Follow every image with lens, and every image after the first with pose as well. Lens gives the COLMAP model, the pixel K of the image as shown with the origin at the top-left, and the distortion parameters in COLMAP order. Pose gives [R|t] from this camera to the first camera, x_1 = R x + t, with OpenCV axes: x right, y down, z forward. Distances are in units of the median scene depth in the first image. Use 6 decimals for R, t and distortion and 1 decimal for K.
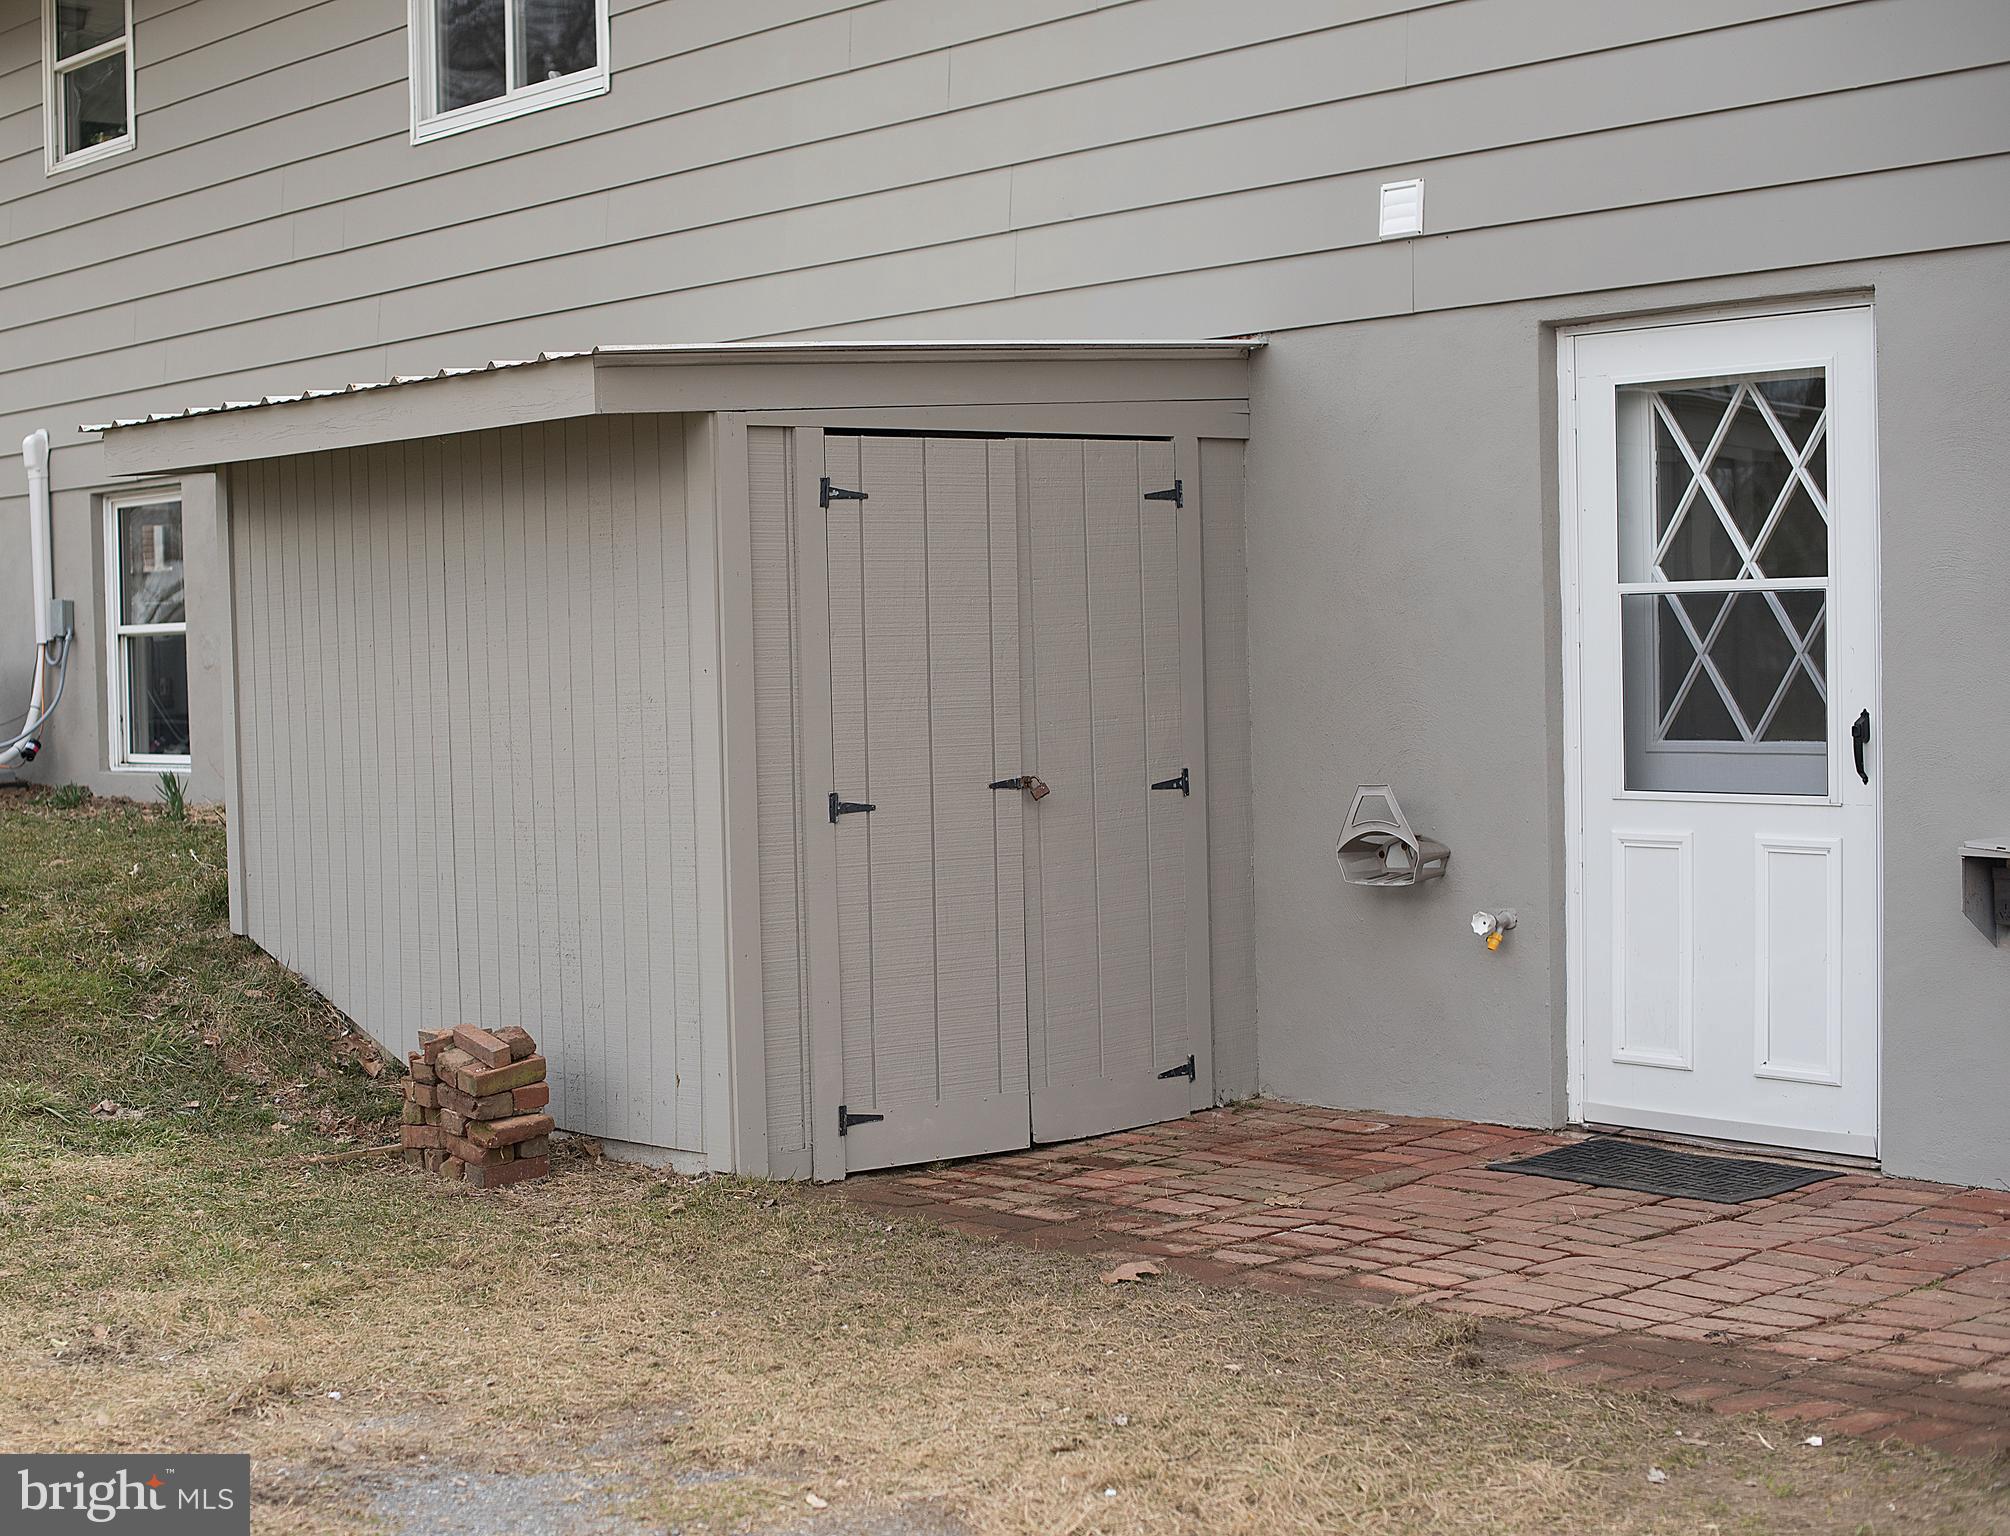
lens RADIAL K [[3179.8, 0, 1005.0], [0, 3179.8, 767.1], [0, 0, 1]] dist [-0.051250, 0.000000]
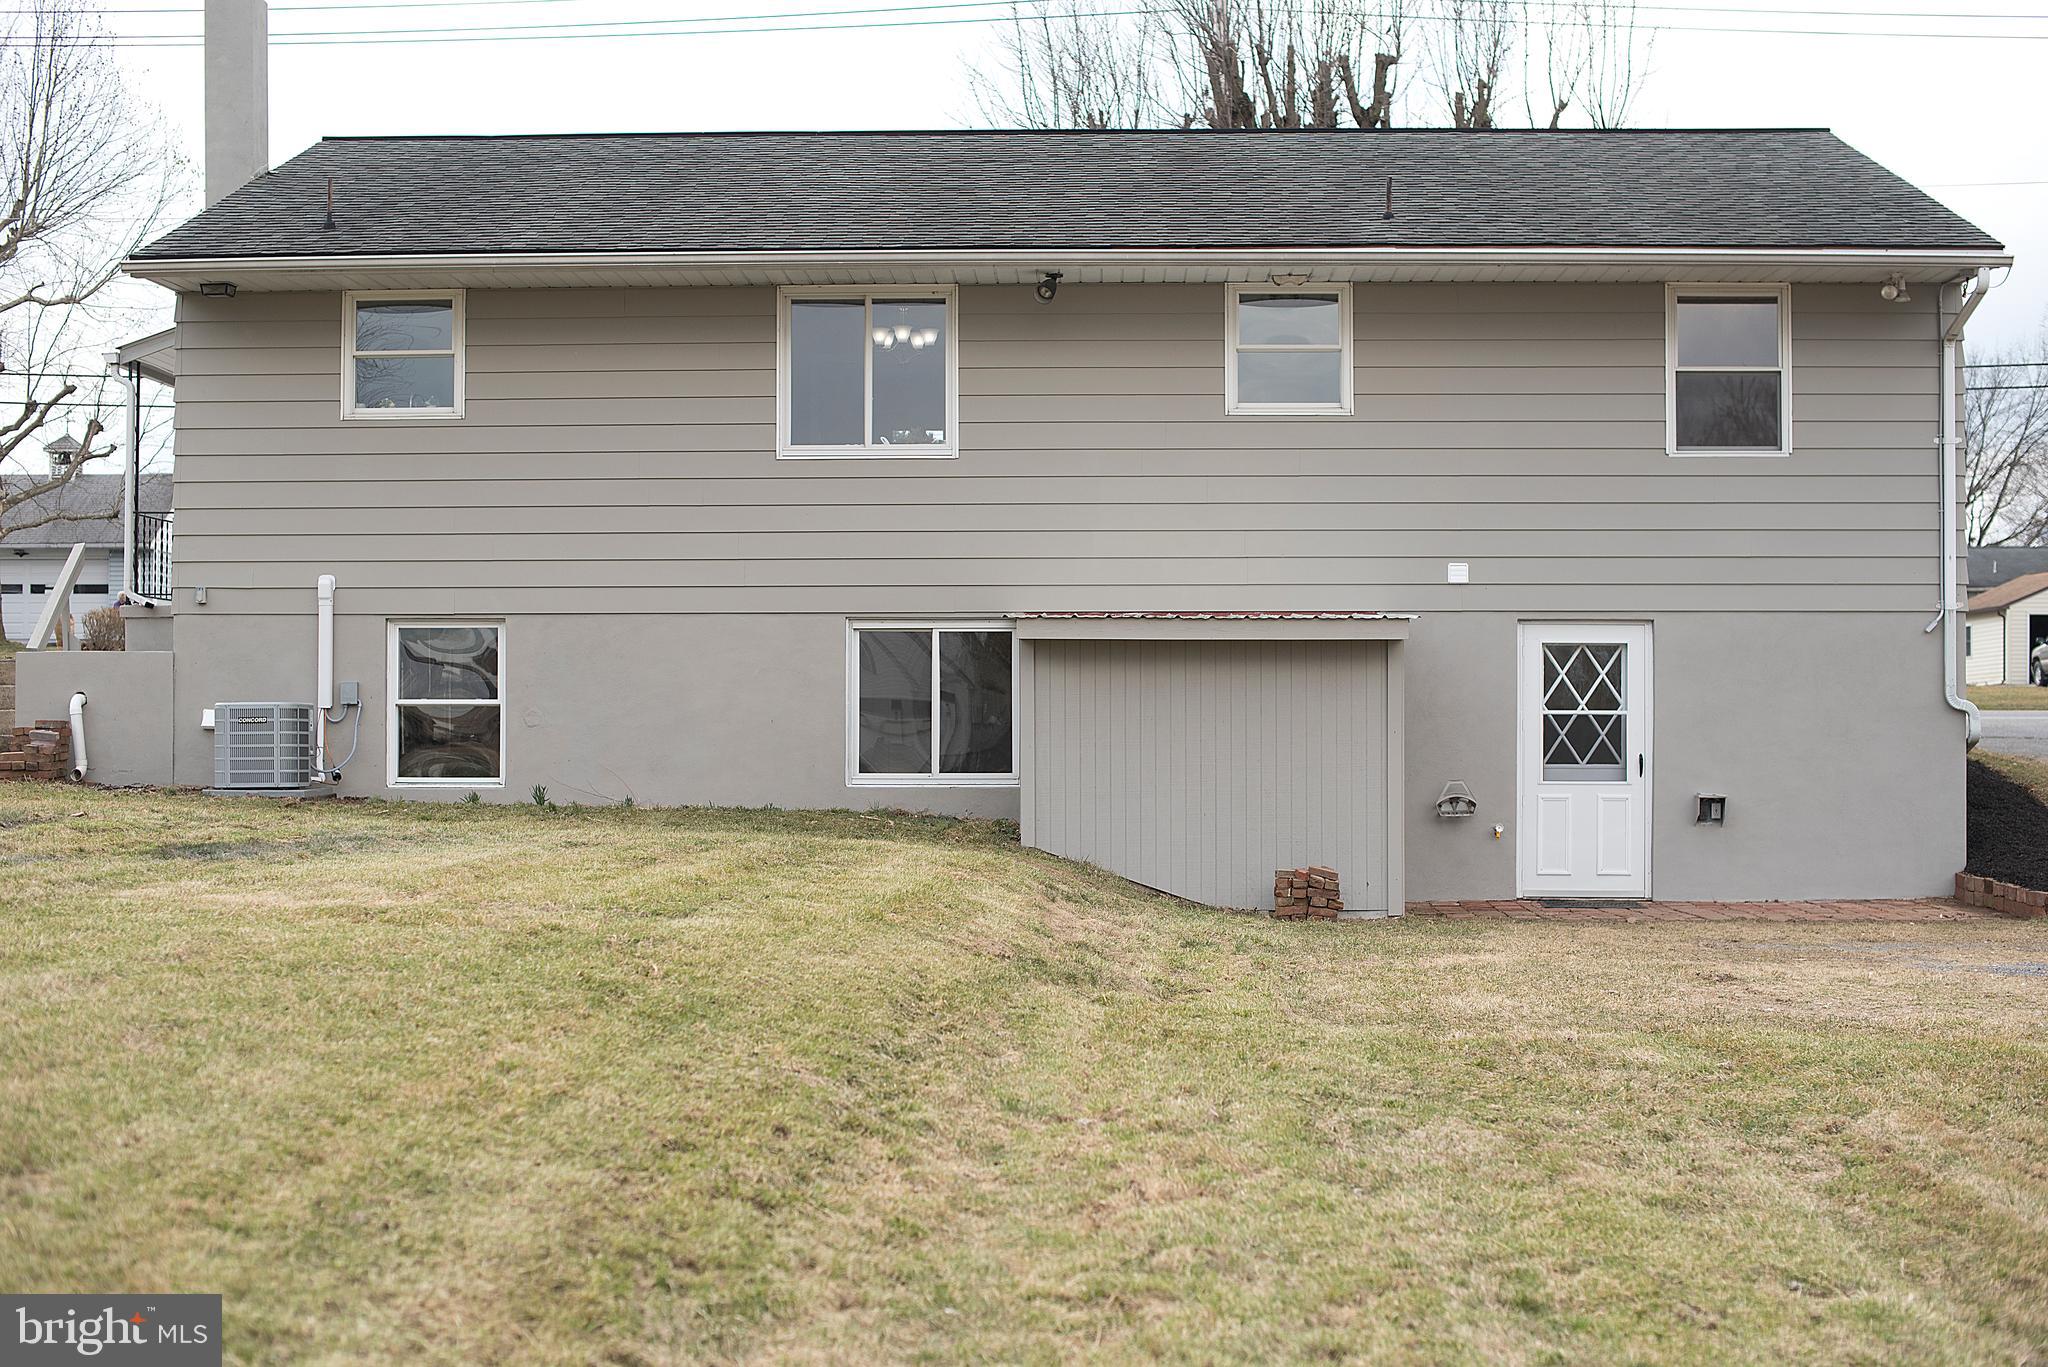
lens RADIAL K [[3010.1, 0, 1024.1], [0, 3010.1, 684.0], [0, 0, 1]] dist [-0.118014, 0.000000]
pose [[0.678535, 0.029482, 0.733977, -2.182345], [0.009512, 0.998758, -0.048911, 0.049129], [-0.734507, 0.040169, 0.677411, -0.532697]]
